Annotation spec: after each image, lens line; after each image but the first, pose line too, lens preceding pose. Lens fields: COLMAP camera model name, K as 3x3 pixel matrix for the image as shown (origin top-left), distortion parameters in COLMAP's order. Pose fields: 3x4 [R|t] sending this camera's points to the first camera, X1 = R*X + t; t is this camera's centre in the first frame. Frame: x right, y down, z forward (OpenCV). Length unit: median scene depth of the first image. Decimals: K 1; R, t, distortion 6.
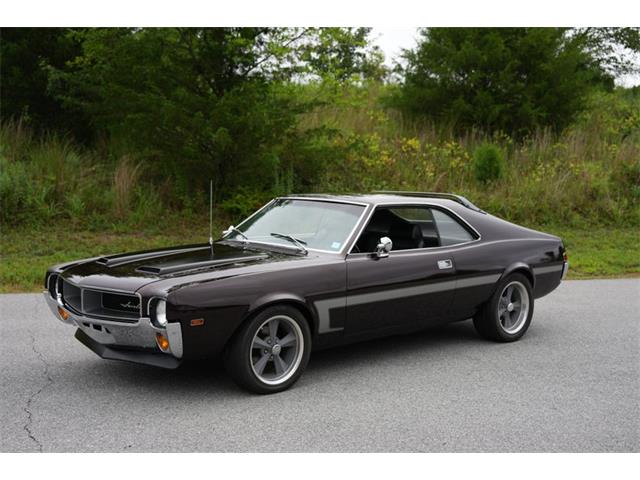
lens RADIAL K [[832.3, 0, 320.0], [0, 832.3, 240.0], [0, 0, 1]] dist [0.118726, 0.015709]
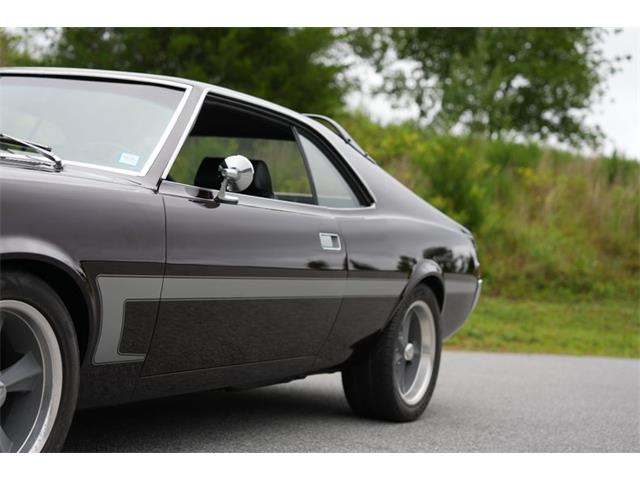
lens RADIAL K [[1197.6, 0, 320.0], [0, 1197.6, 240.0], [0, 0, 1]] dist [0.268566, 0.082826]
pose [[0.931838, 0.070673, 0.355926, -0.098555], [-0.042336, 0.995326, -0.086794, 0.089656], [-0.360396, 0.065810, 0.930475, 0.386042]]
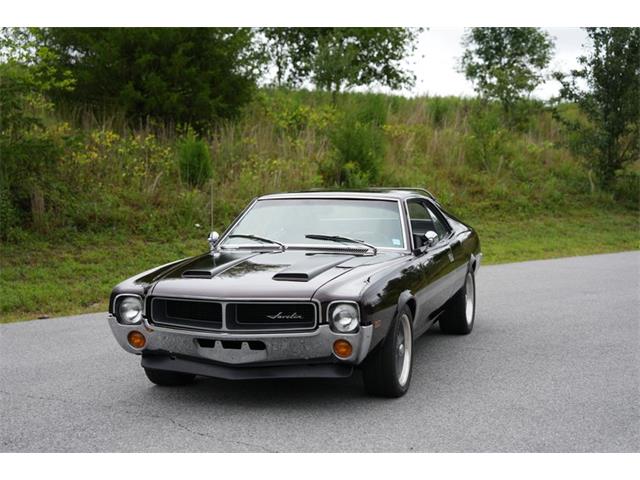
lens RADIAL K [[1038.5, 0, 320.0], [0, 1038.5, 240.0], [0, 0, 1]] dist [0.216146, -0.096580]
pose [[0.862674, -0.053793, 0.502891, -0.630828], [0.062471, 0.998047, -0.000406, -0.001067], [-0.501887, 0.031766, 0.864350, -0.000548]]
